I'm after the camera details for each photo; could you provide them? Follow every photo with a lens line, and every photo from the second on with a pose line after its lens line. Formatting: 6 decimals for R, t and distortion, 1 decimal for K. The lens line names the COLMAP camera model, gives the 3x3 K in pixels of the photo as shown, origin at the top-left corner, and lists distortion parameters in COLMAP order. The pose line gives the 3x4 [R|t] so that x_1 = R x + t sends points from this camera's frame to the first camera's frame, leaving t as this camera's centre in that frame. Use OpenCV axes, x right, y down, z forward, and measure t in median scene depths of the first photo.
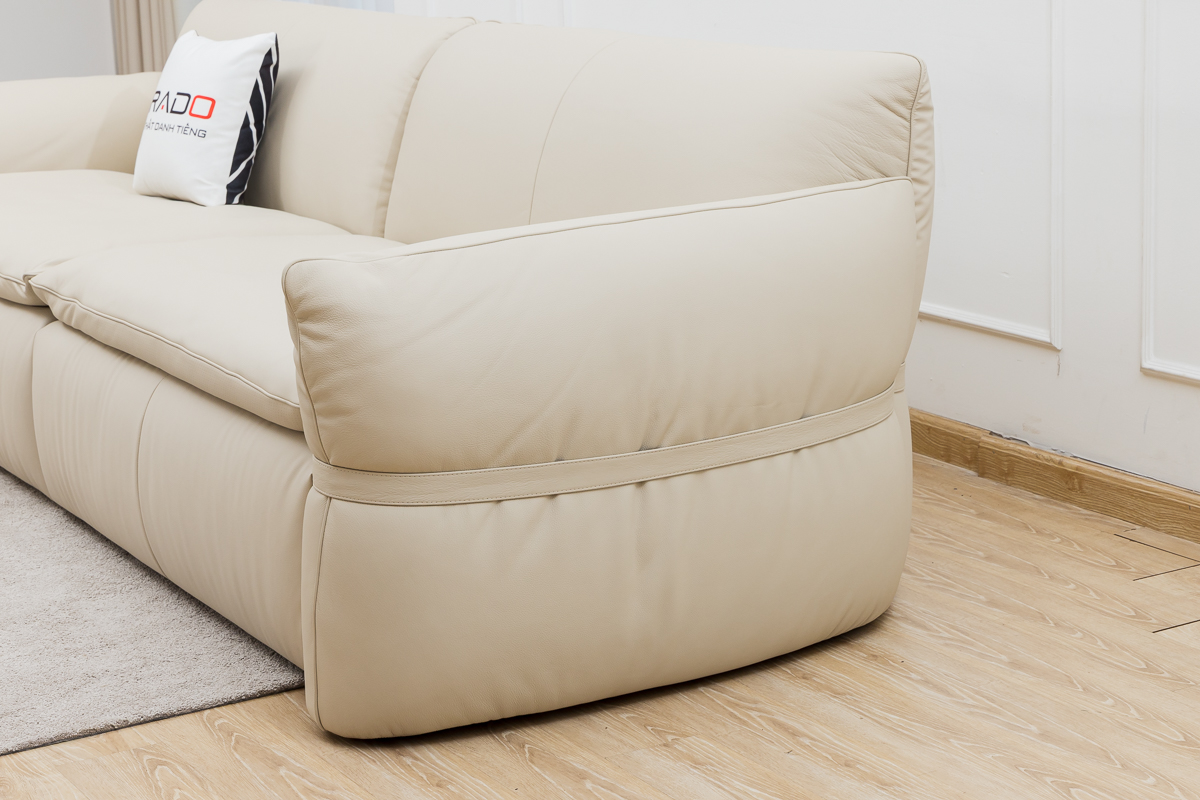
lens RADIAL K [[2397.5, 0, 598.3], [0, 2397.5, 398.9], [0, 0, 1]] dist [-0.094729, 0.000000]
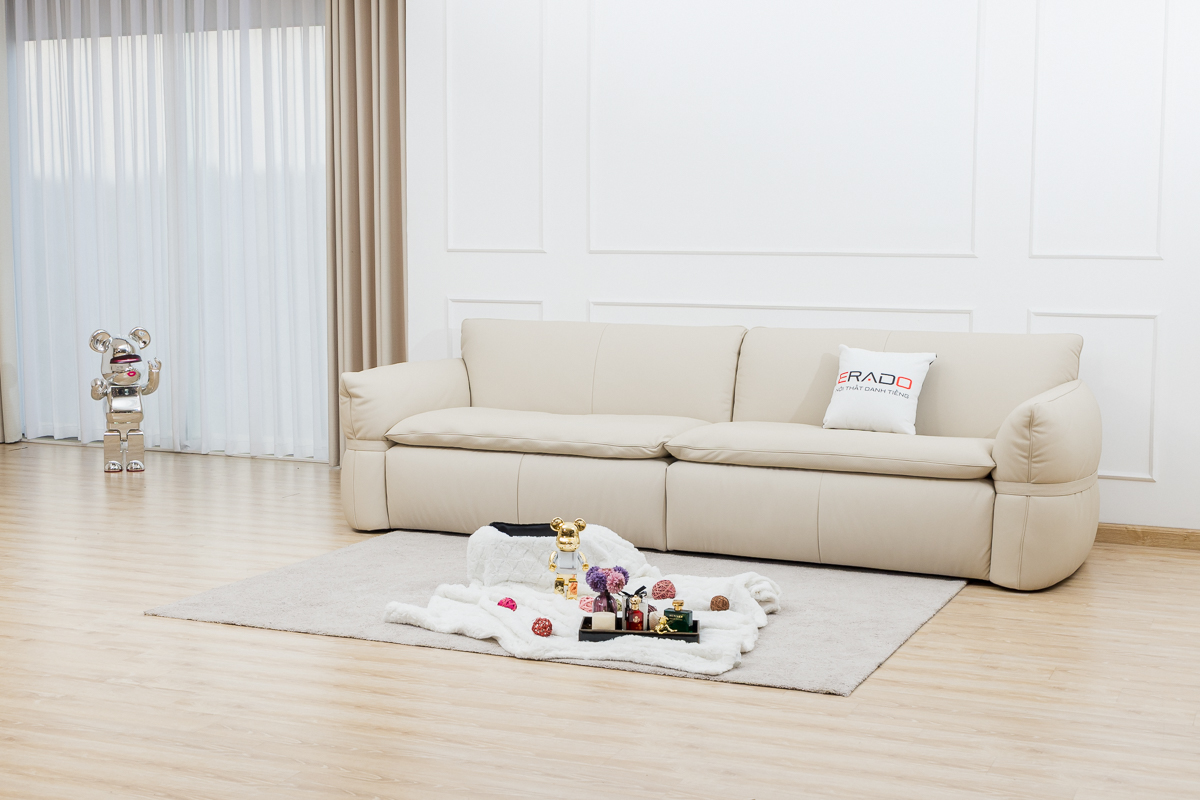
lens RADIAL K [[1719.6, 0, 631.8], [0, 1719.6, 357.6], [0, 0, 1]] dist [0.218052, 0.000000]
pose [[0.798808, -0.001232, 0.601585, -1.541939], [0.100296, 0.986275, -0.131157, 0.093863], [-0.593167, 0.165106, 0.787968, -0.260970]]
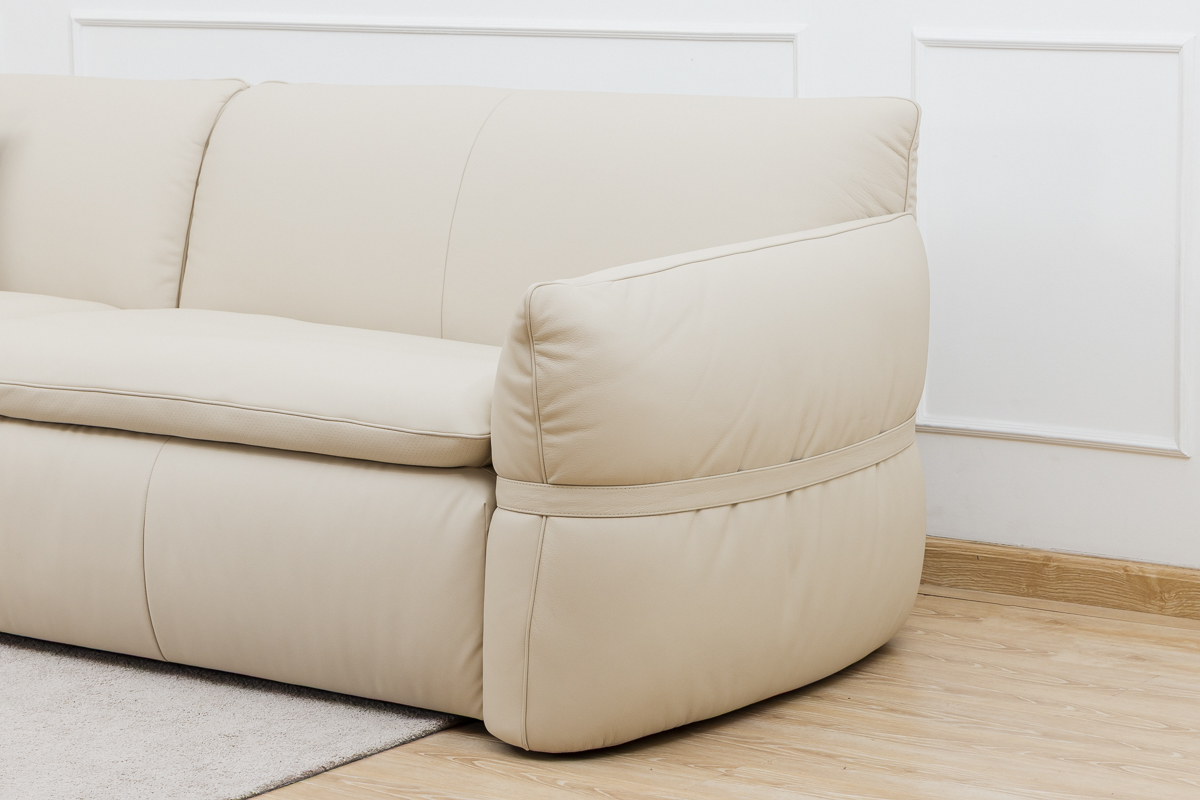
lens RADIAL K [[3318.2, 0, 596.0], [0, 3318.2, 403.4], [0, 0, 1]] dist [0.131740, 0.000000]
pose [[0.914622, -0.039473, 0.402378, -0.640000], [0.071476, 0.995333, -0.064827, 0.083492], [-0.397941, 0.088052, 0.913175, -0.310743]]
